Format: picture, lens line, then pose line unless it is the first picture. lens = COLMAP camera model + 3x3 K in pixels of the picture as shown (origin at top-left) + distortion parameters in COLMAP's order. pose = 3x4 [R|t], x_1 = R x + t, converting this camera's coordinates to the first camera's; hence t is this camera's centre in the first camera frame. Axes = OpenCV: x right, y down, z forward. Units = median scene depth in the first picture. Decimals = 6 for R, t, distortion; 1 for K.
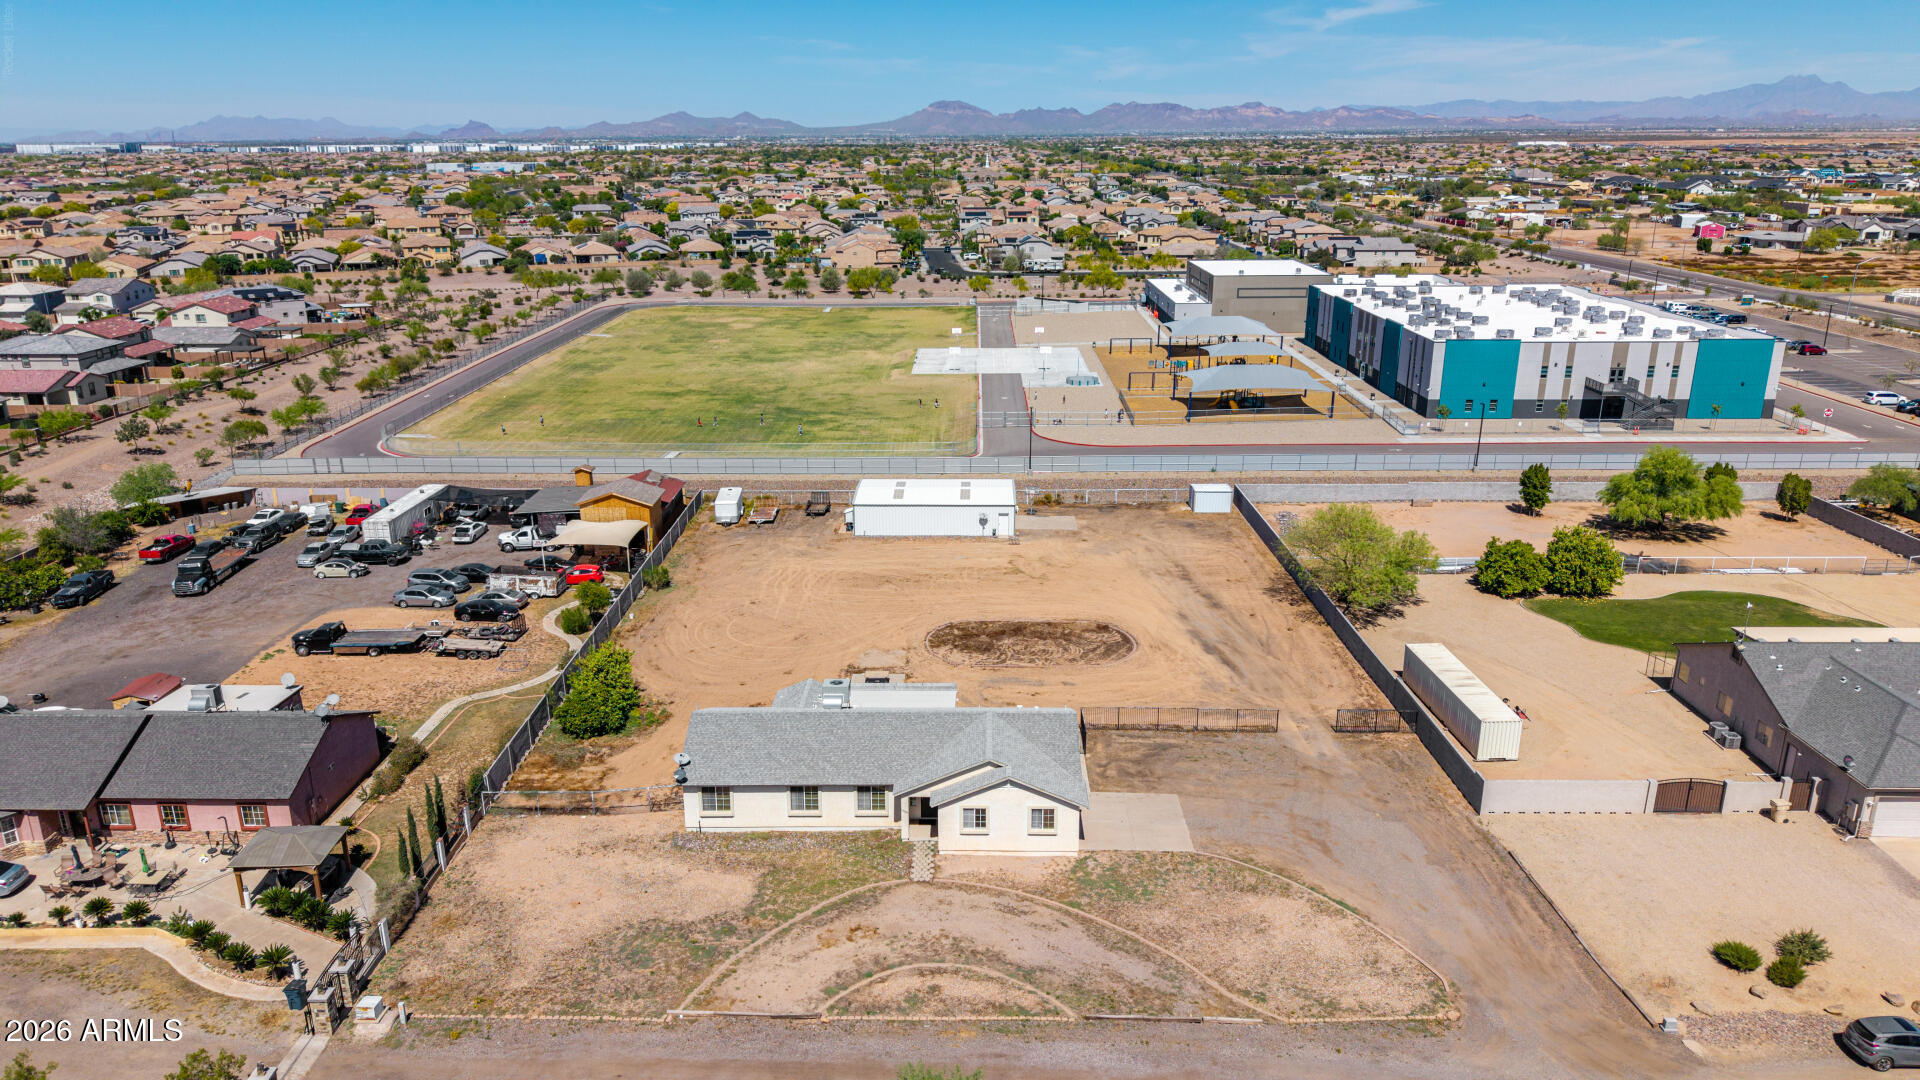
lens RADIAL K [[1287.1, 0, 960.4], [0, 1287.1, 511.2], [0, 0, 1]] dist [0.044871, -0.053368]
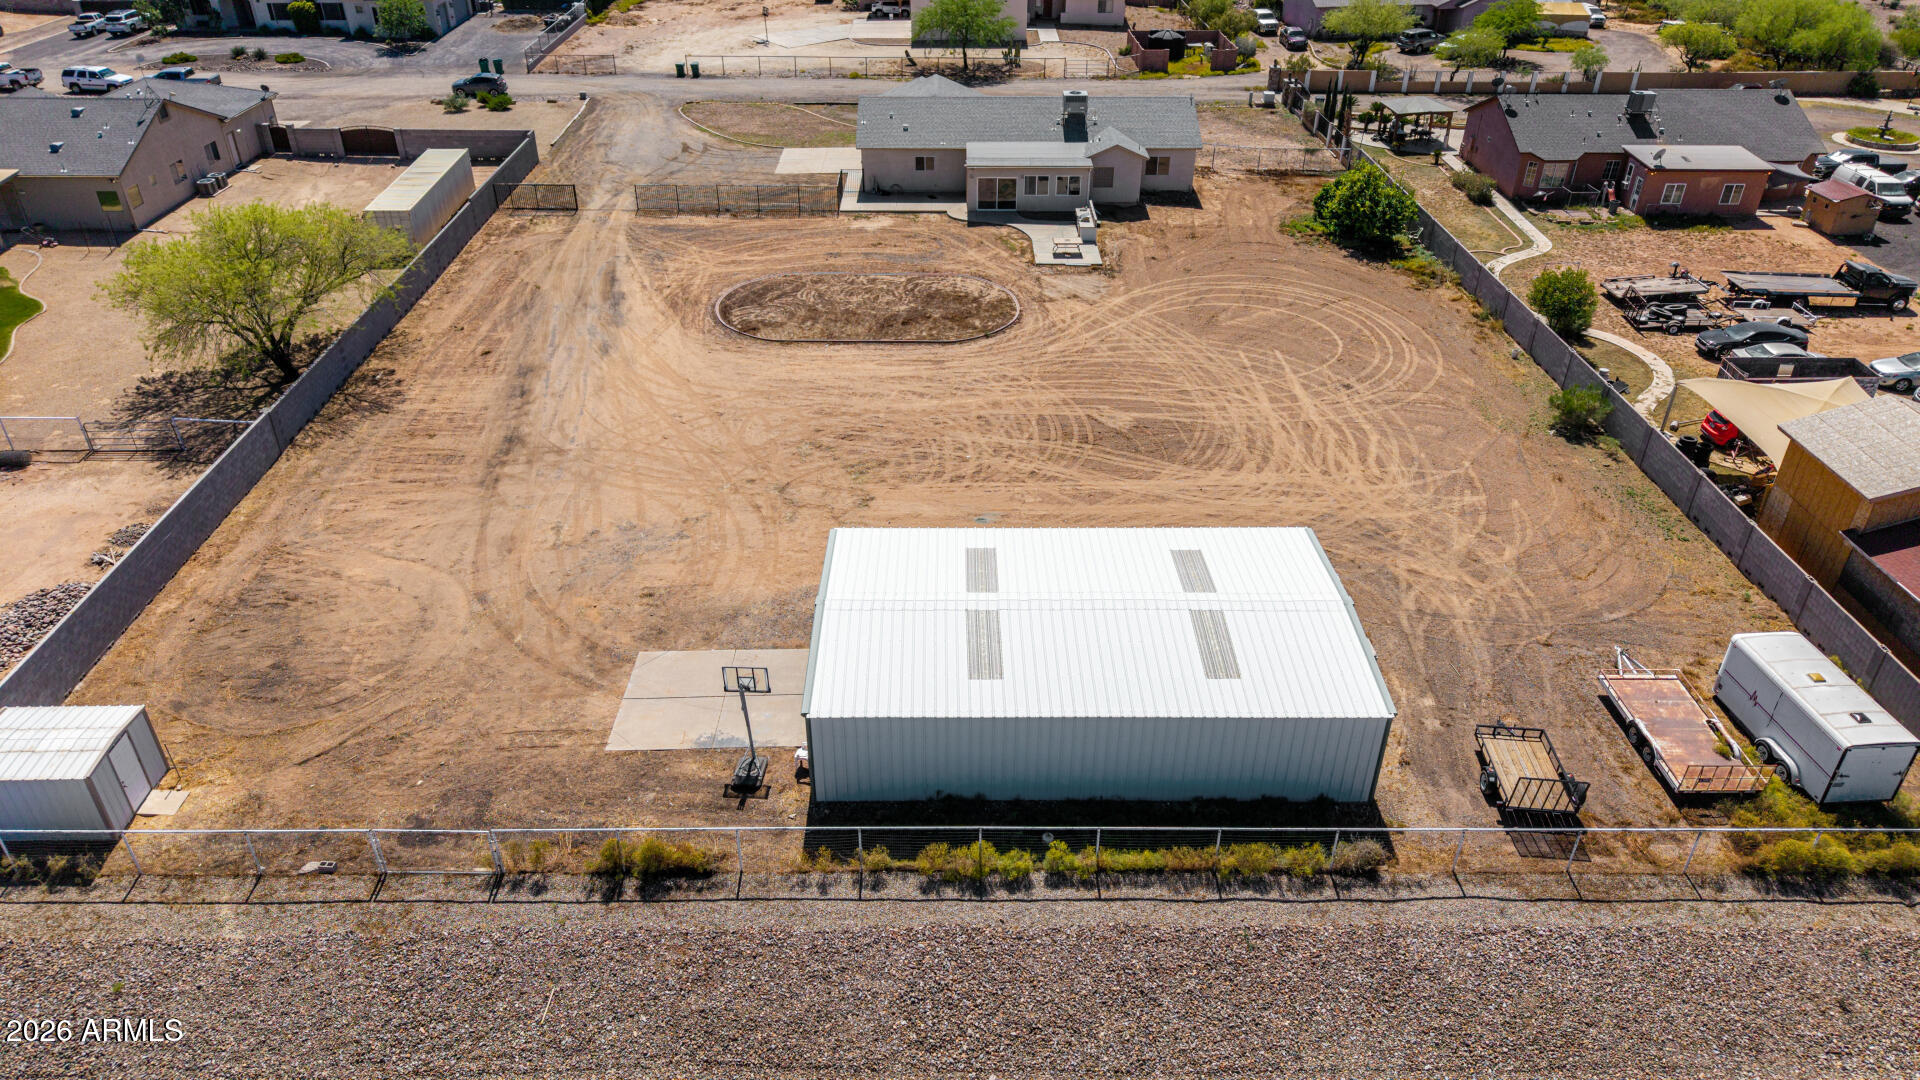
lens RADIAL K [[1287.1, 0, 965.3], [0, 1287.1, 549.6], [0, 0, 1]] dist [0.044871, -0.053368]
pose [[-0.999683, 0.010211, -0.023018, 0.021849], [-0.010367, 0.666119, 0.745774, -0.365917], [0.022948, 0.745776, -0.665802, 1.741832]]
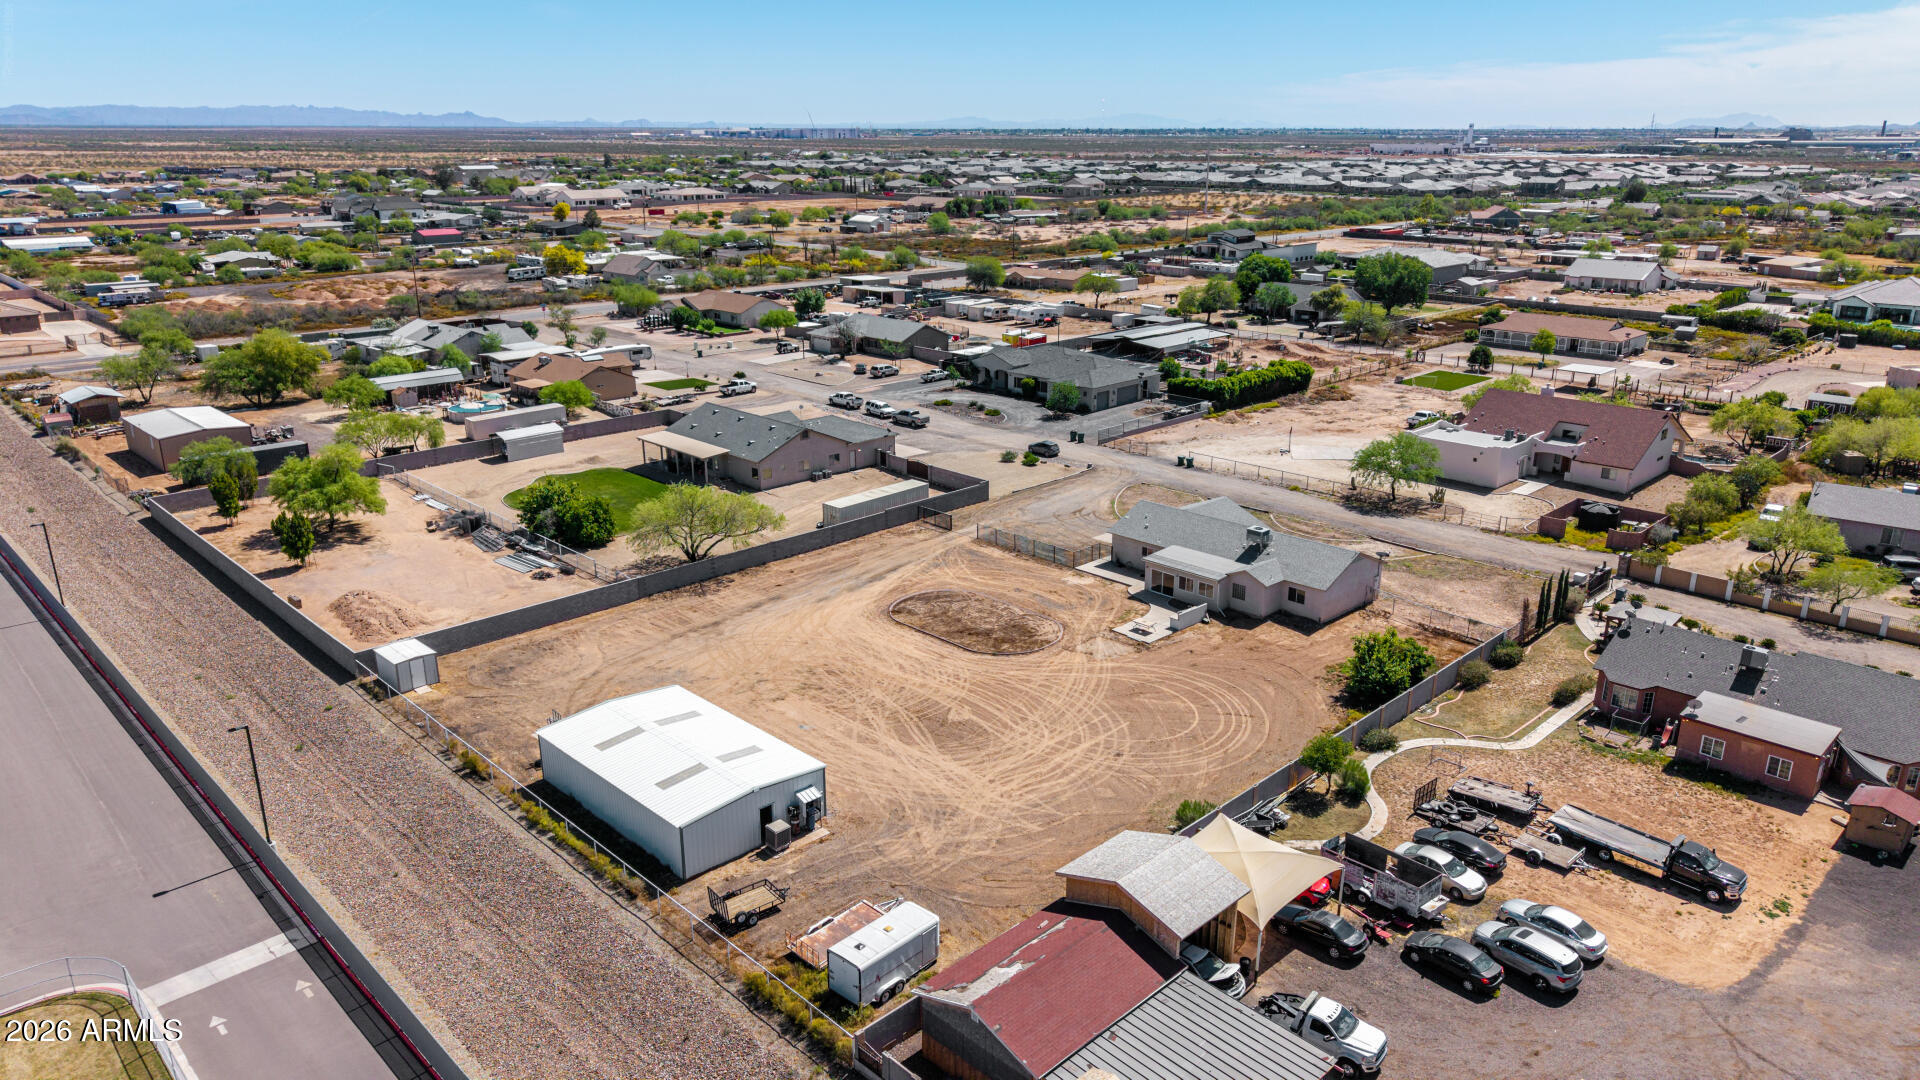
lens RADIAL K [[1287.1, 0, 959.4], [0, 1287.1, 527.9], [0, 0, 1]] dist [0.044871, -0.053368]
pose [[-0.702125, -0.205064, 0.681887, -0.723307], [0.201232, 0.861452, 0.466269, -0.516860], [-0.683028, 0.464596, -0.563581, 1.755571]]
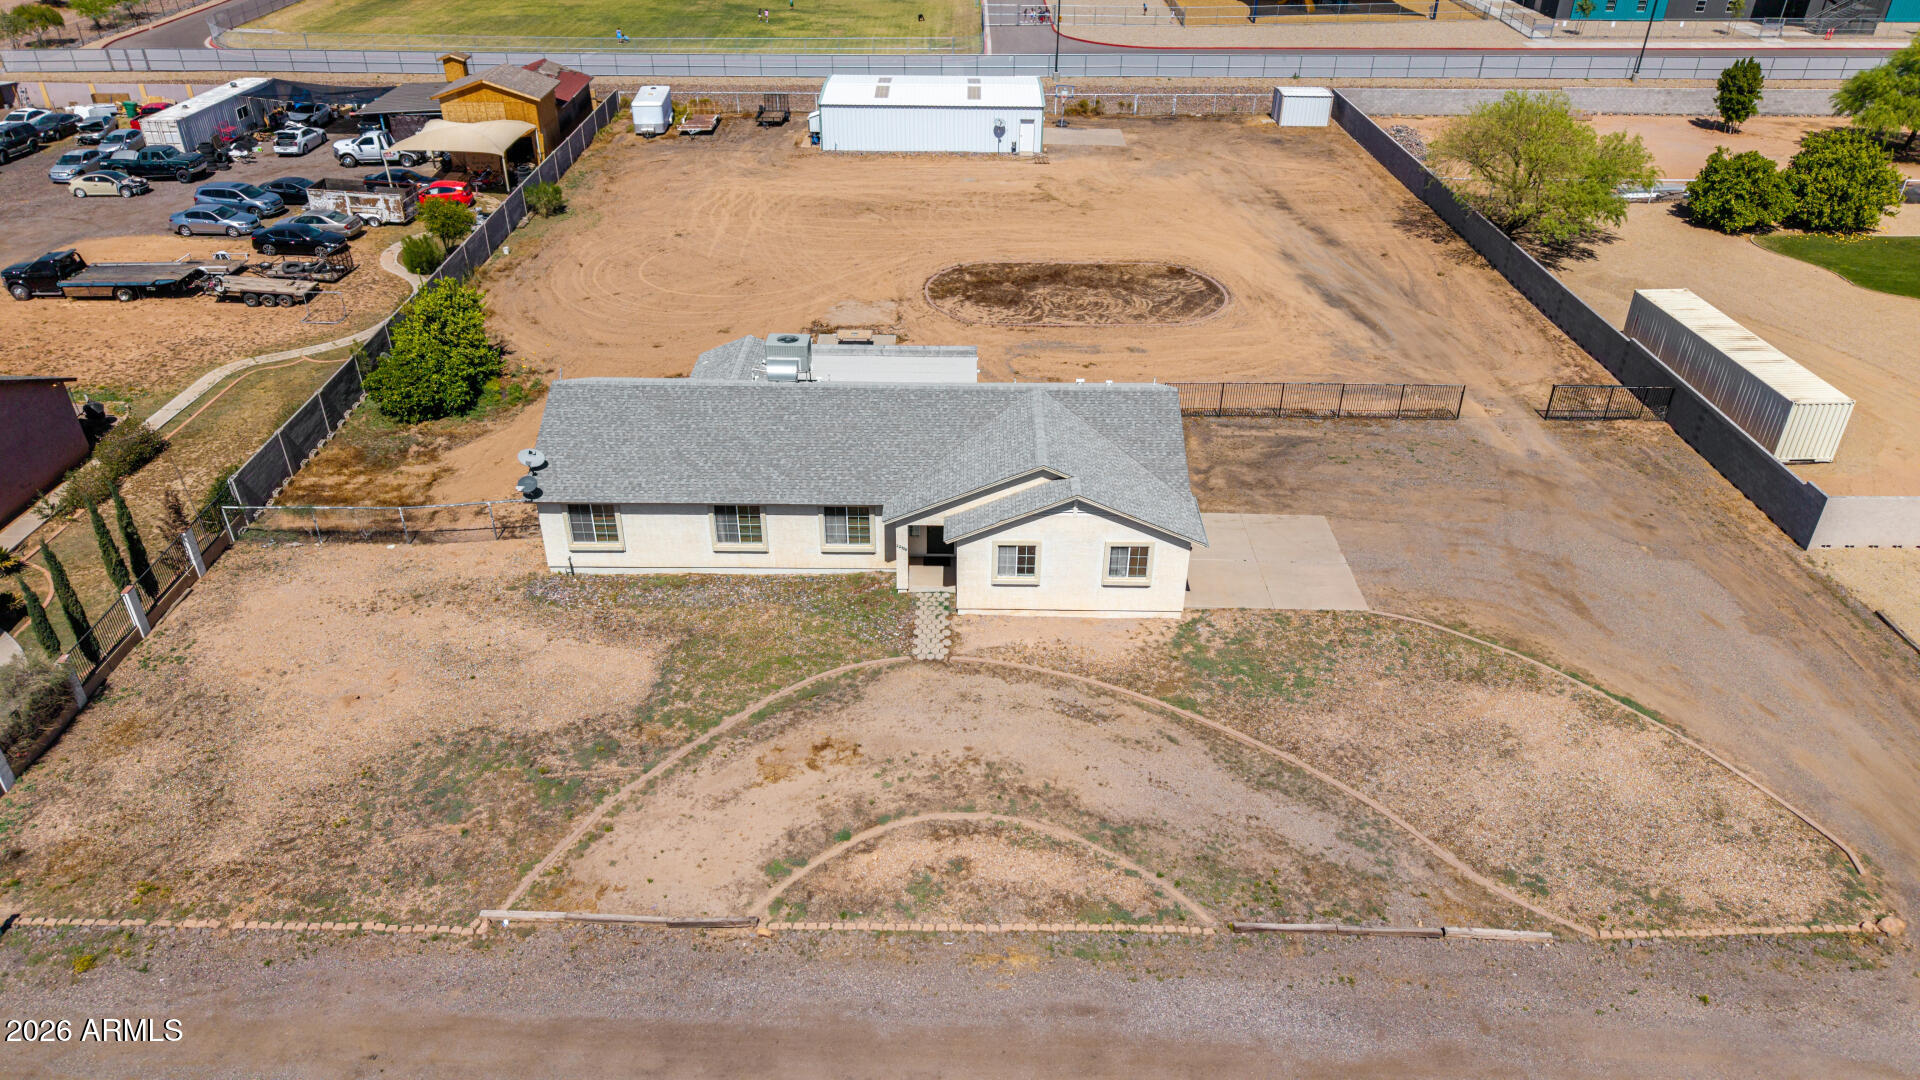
lens RADIAL K [[1287.1, 0, 959.2], [0, 1287.1, 539.3], [0, 0, 1]] dist [0.044871, -0.053368]
pose [[0.999913, 0.004301, 0.012441, -0.018482], [-0.007429, 0.964601, 0.263608, 0.053655], [-0.010867, -0.263678, 0.964550, 0.324999]]
